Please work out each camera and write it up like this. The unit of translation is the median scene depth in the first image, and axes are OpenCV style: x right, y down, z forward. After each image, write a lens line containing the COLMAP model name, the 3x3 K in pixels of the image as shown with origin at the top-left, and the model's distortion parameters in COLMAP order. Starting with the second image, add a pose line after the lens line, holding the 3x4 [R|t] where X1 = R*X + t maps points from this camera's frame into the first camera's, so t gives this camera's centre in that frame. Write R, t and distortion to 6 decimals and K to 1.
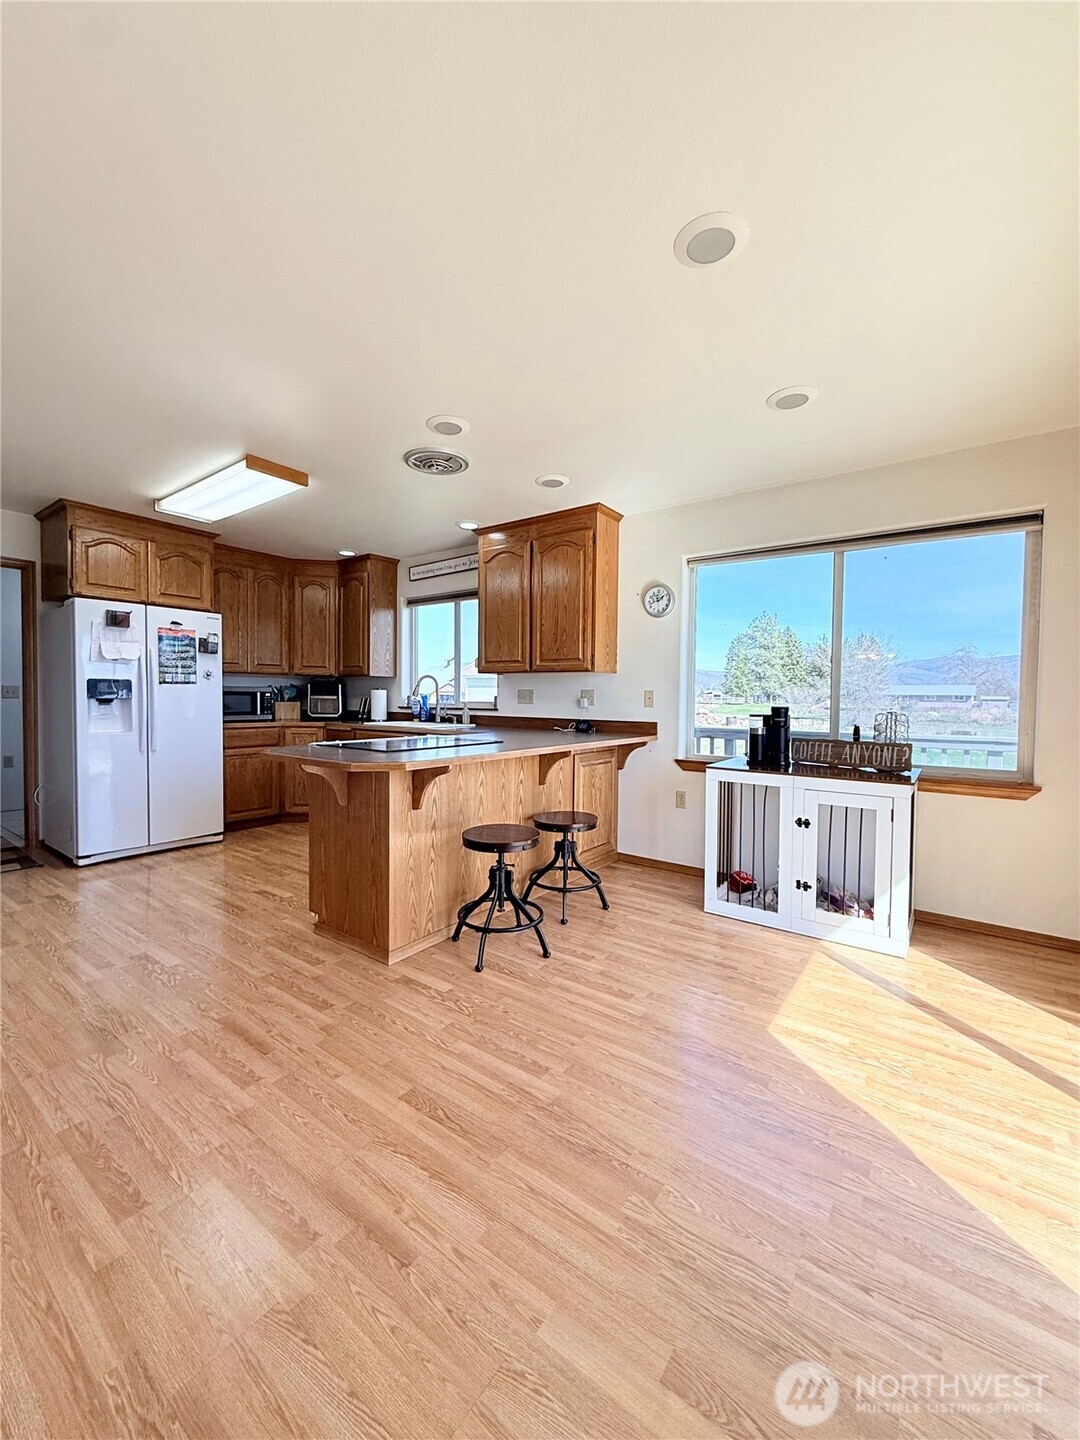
lens RADIAL K [[573.2, 0, 540.6], [0, 573.2, 715.3], [0, 0, 1]] dist [-0.001678, -0.000092]
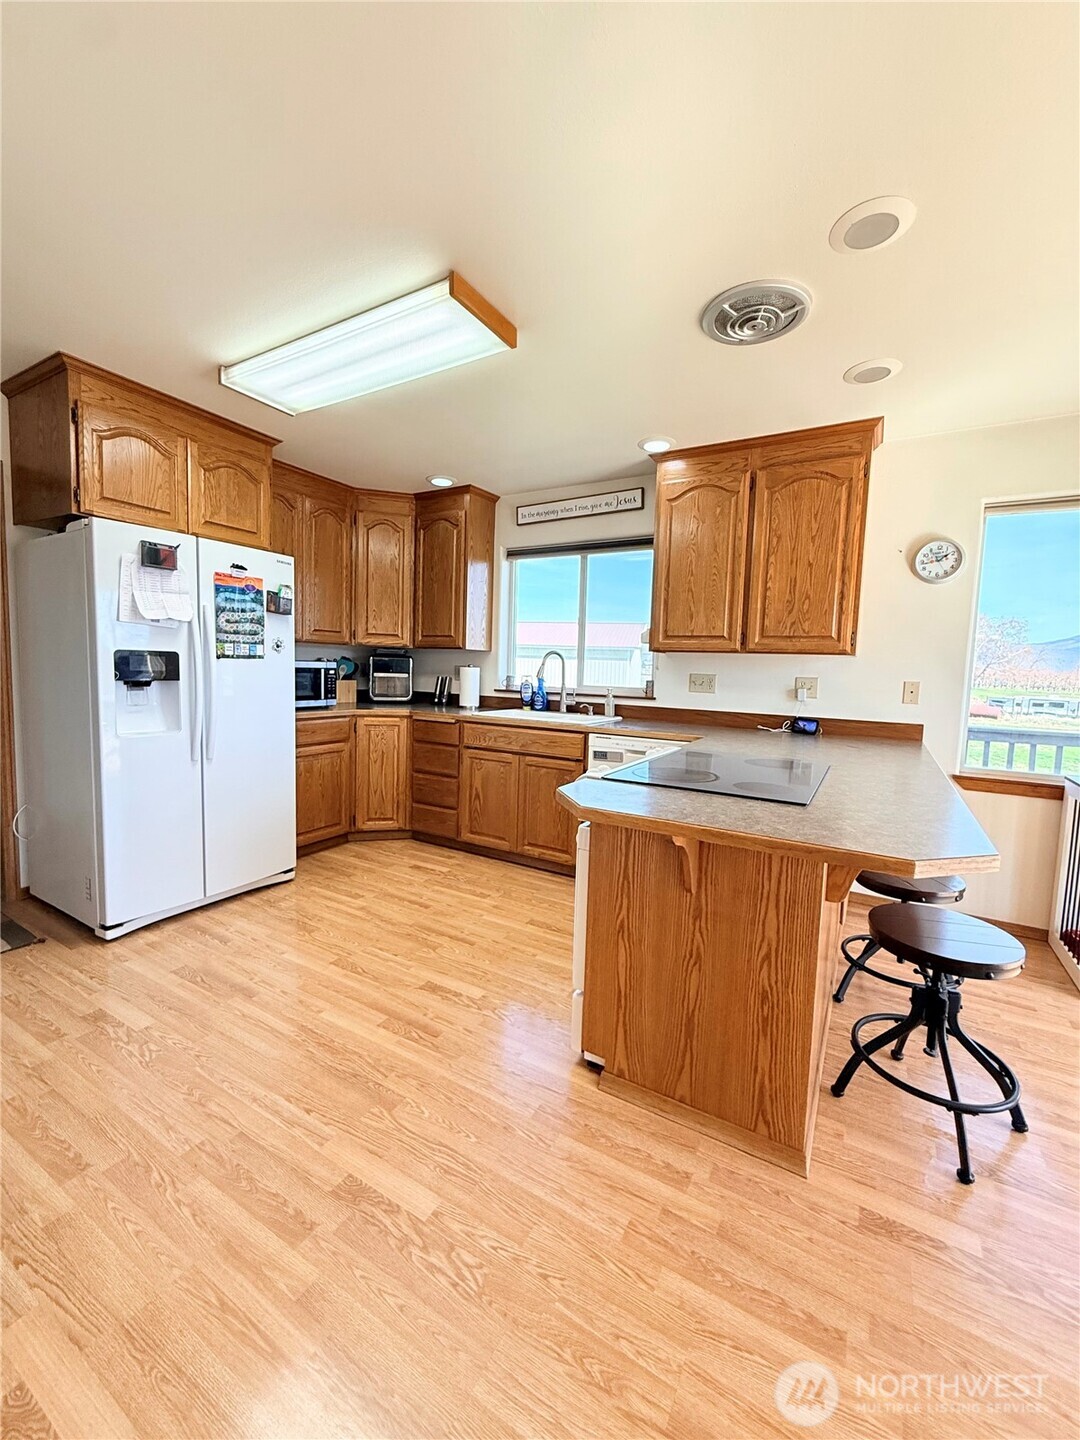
lens RADIAL K [[573.2, 0, 540.6], [0, 573.2, 715.3], [0, 0, 1]] dist [-0.001678, -0.000092]
pose [[0.994157, 0.010303, 0.107449, -0.352655], [-0.016199, 0.998402, 0.054145, -0.030126], [-0.106719, -0.055569, 0.992735, 0.288453]]
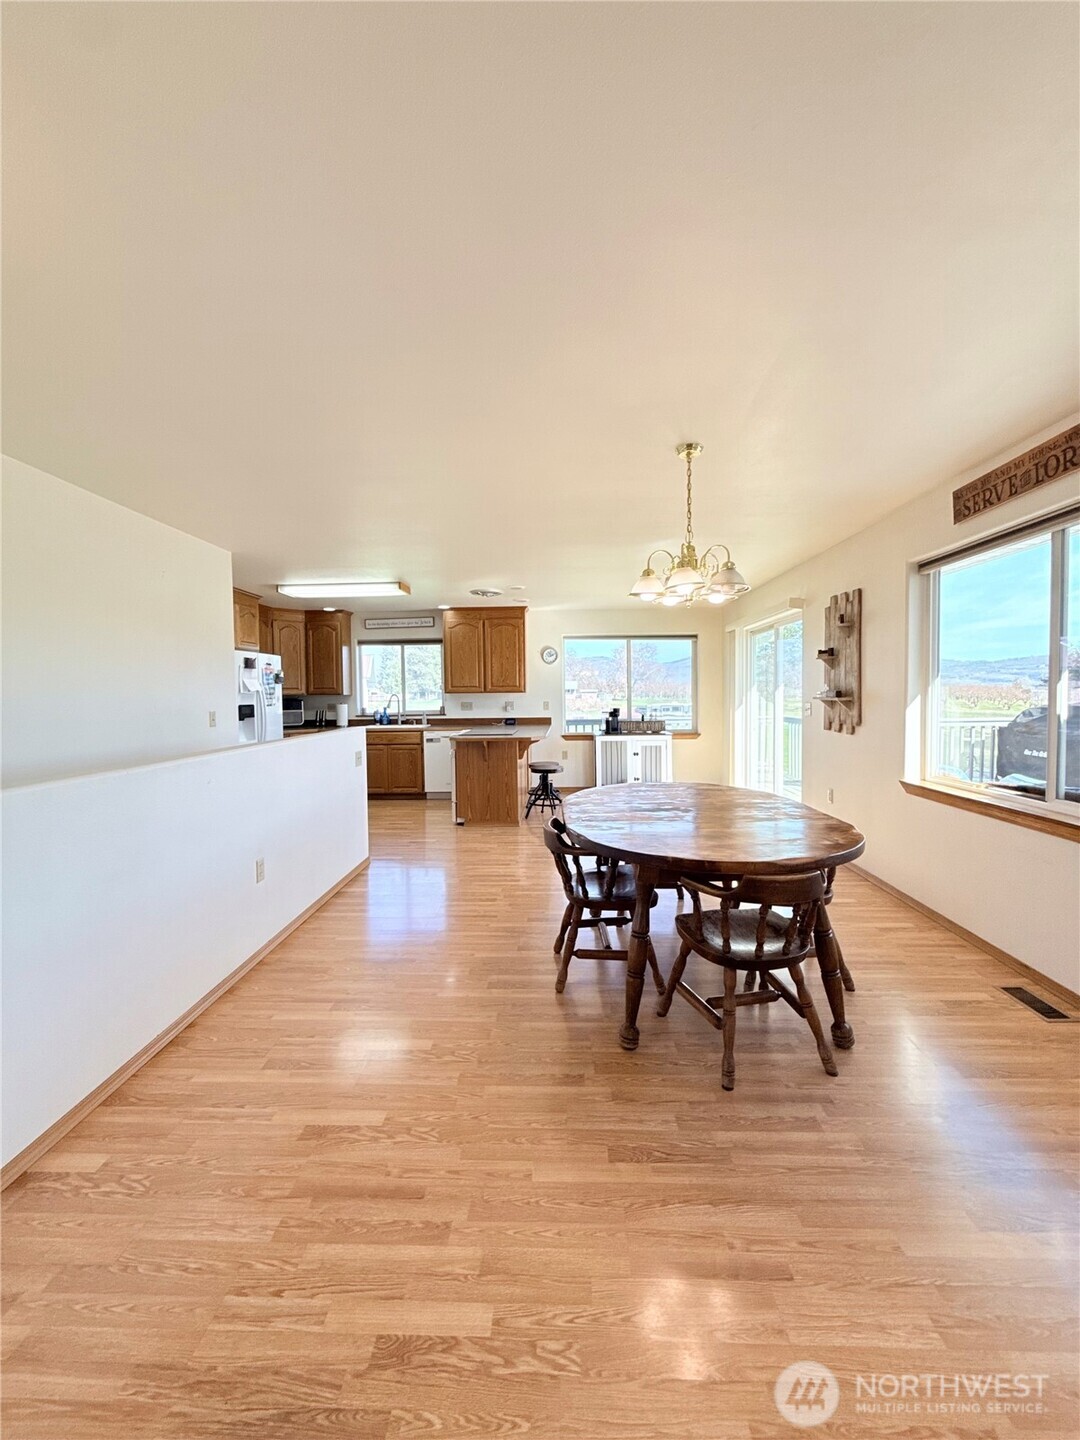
lens RADIAL K [[573.2, 0, 540.6], [0, 573.2, 715.3], [0, 0, 1]] dist [-0.001678, -0.000092]
pose [[0.827221, -0.042497, 0.560267, -0.874213], [0.039889, 0.999061, 0.016886, -0.027930], [-0.560459, 0.008380, 0.828140, -0.576542]]
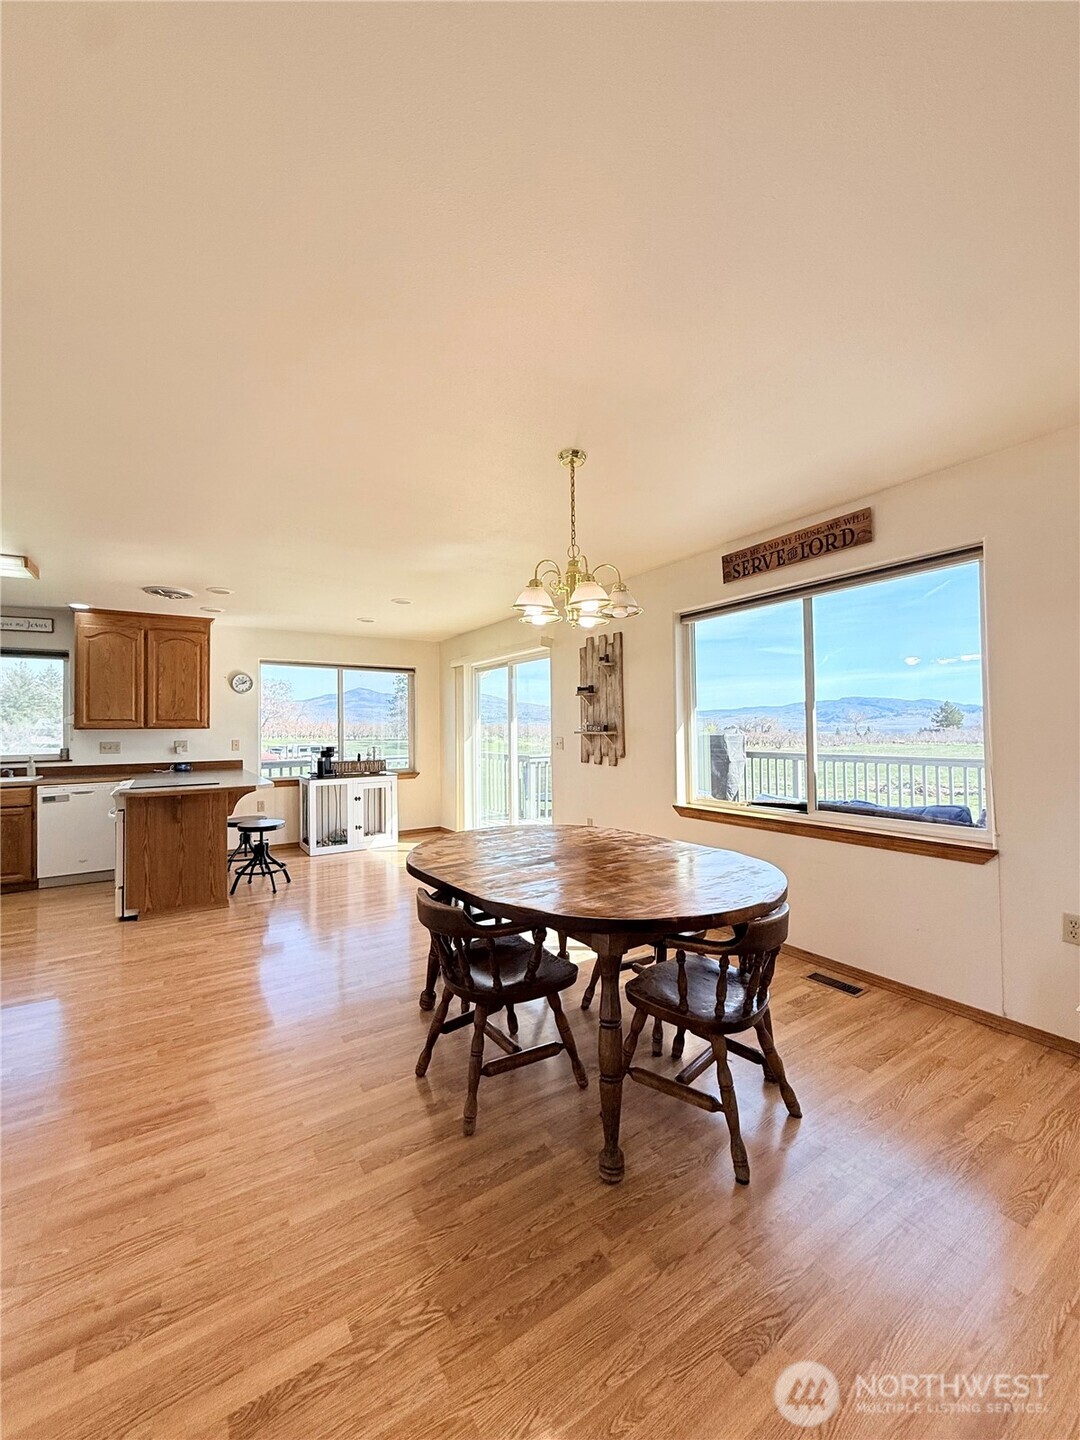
lens RADIAL K [[573.2, 0, 540.6], [0, 573.2, 715.3], [0, 0, 1]] dist [-0.001678, -0.000092]
pose [[0.349429, 0.005951, 0.936944, -0.923665], [0.047096, 0.998604, -0.023907, -0.031830], [-0.935778, 0.052480, 0.348661, -0.302601]]
